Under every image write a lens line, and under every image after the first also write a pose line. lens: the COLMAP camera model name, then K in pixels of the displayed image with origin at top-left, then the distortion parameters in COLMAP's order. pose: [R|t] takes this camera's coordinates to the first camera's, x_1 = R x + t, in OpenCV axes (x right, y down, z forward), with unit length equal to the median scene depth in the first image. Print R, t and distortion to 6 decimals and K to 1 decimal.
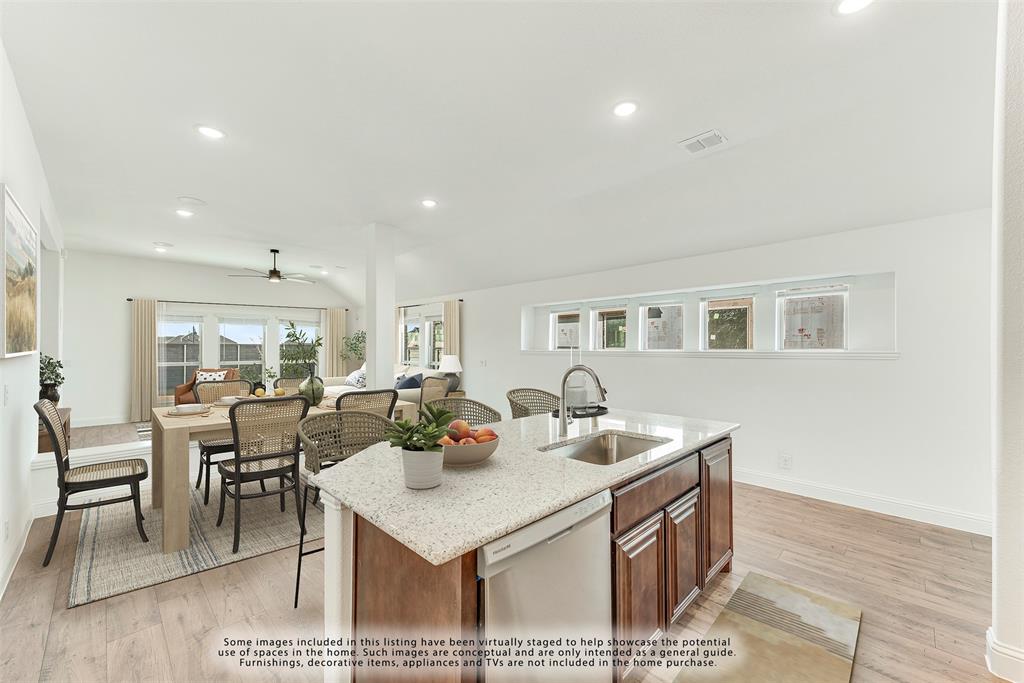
lens RADIAL K [[404.7, 0, 517.3], [0, 404.7, 345.6], [0, 0, 1]] dist [0.009426, 0.000272]
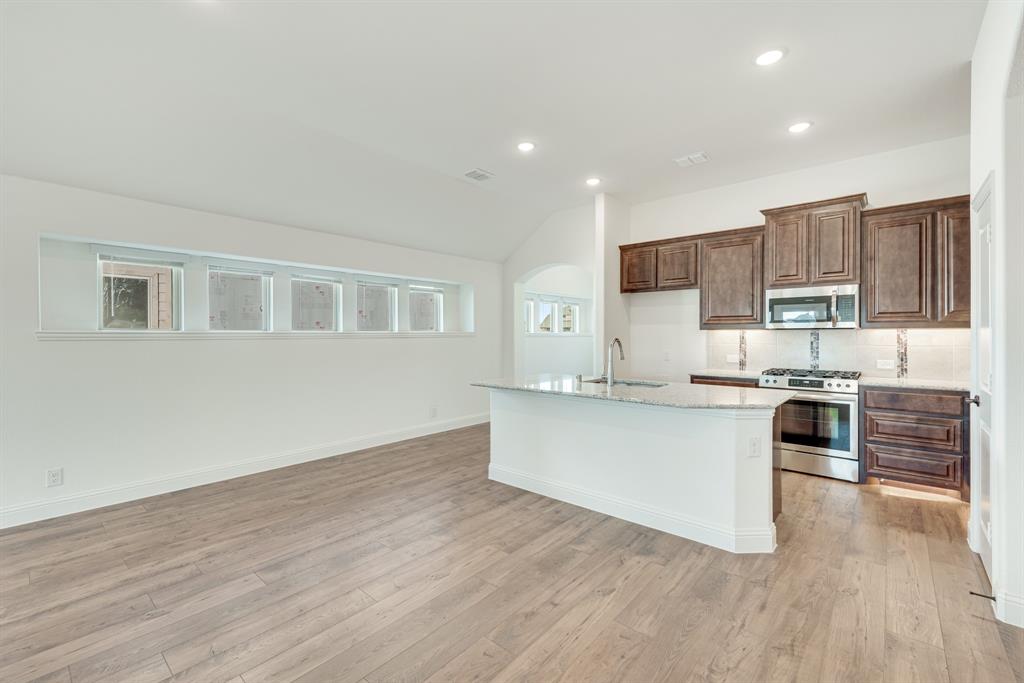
lens RADIAL K [[432.6, 0, 505.1], [0, 432.6, 343.5], [0, 0, 1]] dist [0.000001, -0.000960]
pose [[-0.049401, -0.021505, 0.998547, -0.750596], [-0.014719, 0.999675, 0.020801, 0.015531], [-0.998671, -0.013670, -0.049702, 0.751217]]
